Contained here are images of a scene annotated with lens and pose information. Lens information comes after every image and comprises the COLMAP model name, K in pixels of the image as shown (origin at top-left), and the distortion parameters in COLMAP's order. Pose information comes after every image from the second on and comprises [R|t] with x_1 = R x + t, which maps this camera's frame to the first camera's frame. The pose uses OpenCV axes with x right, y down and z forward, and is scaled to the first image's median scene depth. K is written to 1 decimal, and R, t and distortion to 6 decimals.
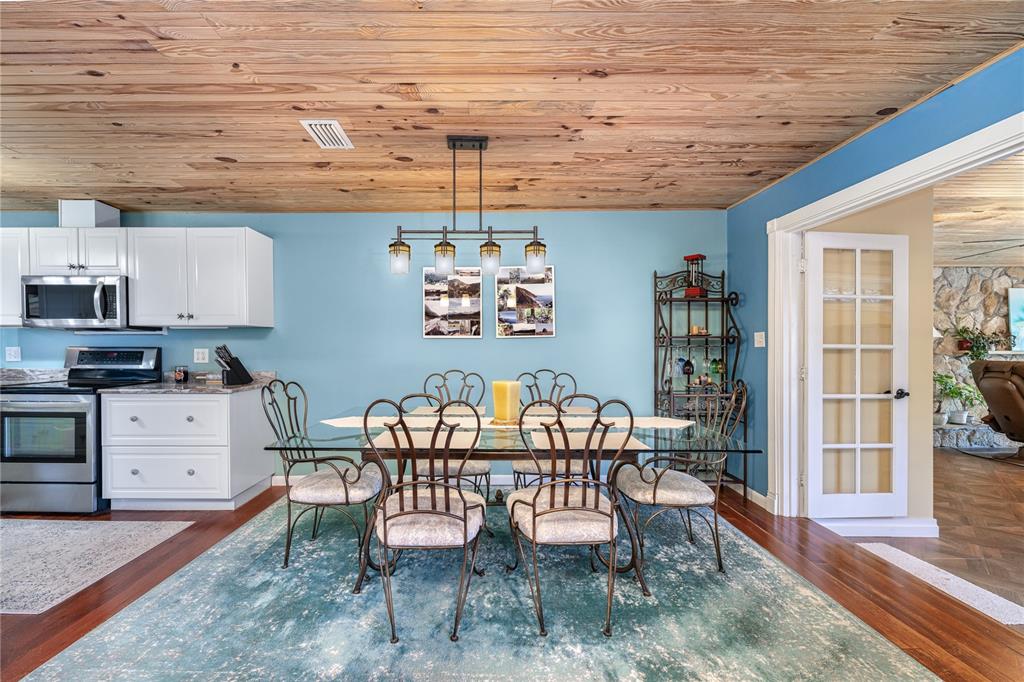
lens RADIAL K [[416.1, 0, 488.0], [0, 416.1, 356.5], [0, 0, 1]] dist [0.001919, 0.000051]
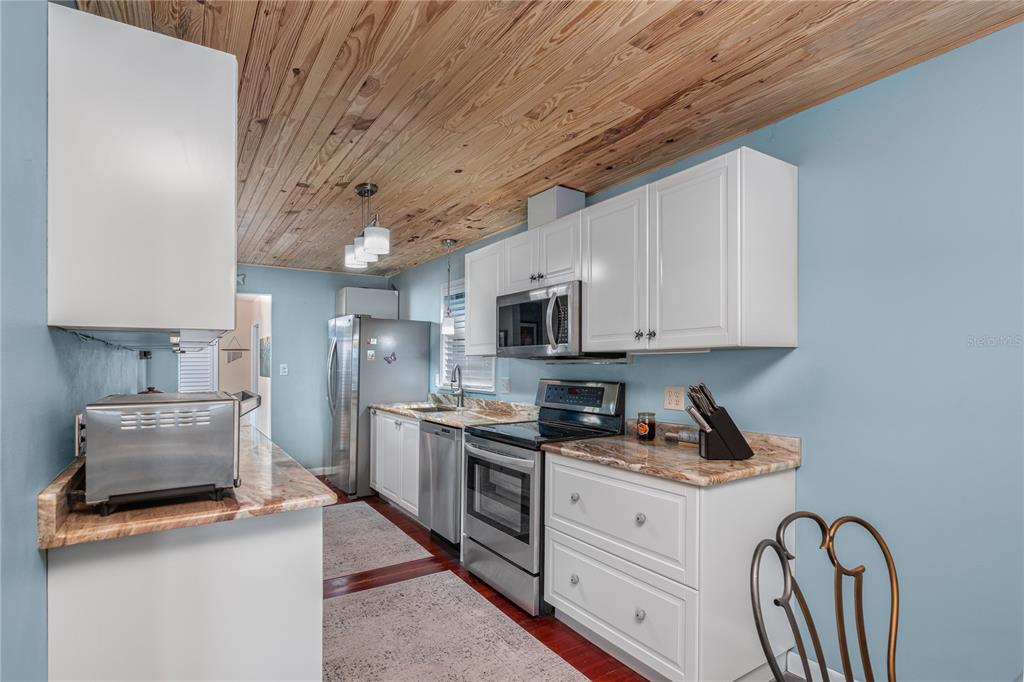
lens RADIAL K [[510.1, 0, 511.6], [0, 510.1, 370.4], [0, 0, 1]] dist [-0.003026, -0.000237]
pose [[0.551518, 0.006785, -0.834136, -0.227883], [-0.017460, 0.999842, -0.003412, -0.039893], [0.833981, 0.016446, 0.551549, 0.446194]]
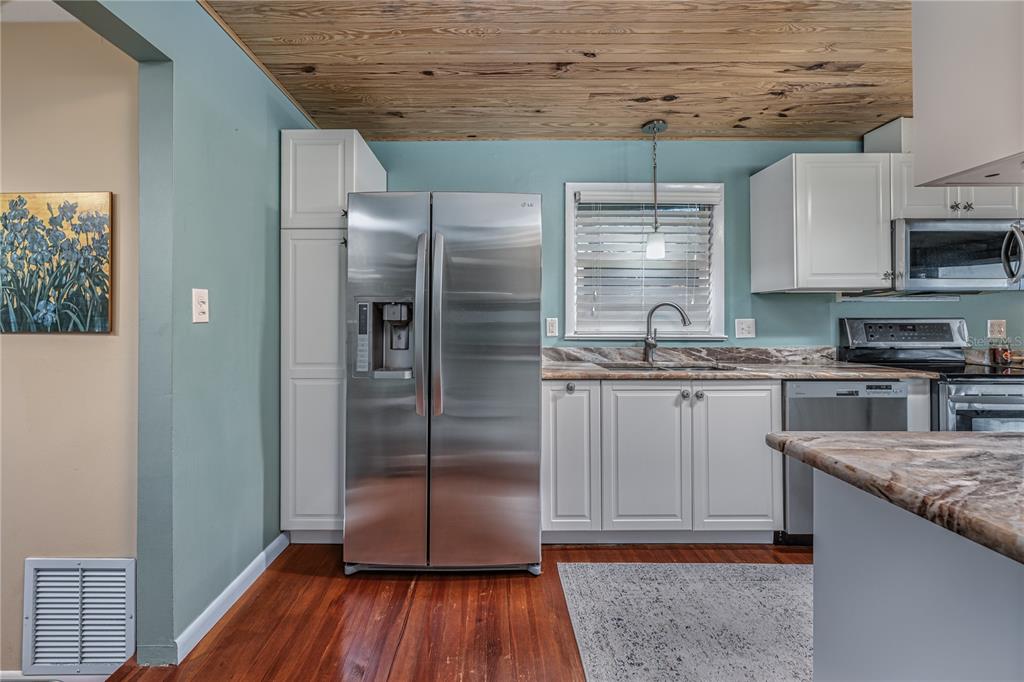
lens RADIAL K [[416.1, 0, 512.7], [0, 416.1, 320.8], [0, 0, 1]] dist [0.001919, 0.000051]
pose [[0.999981, -0.004729, 0.003872, -1.760970], [0.004794, 0.999847, -0.016814, -0.009142], [-0.003792, 0.016832, 0.999851, 0.284015]]
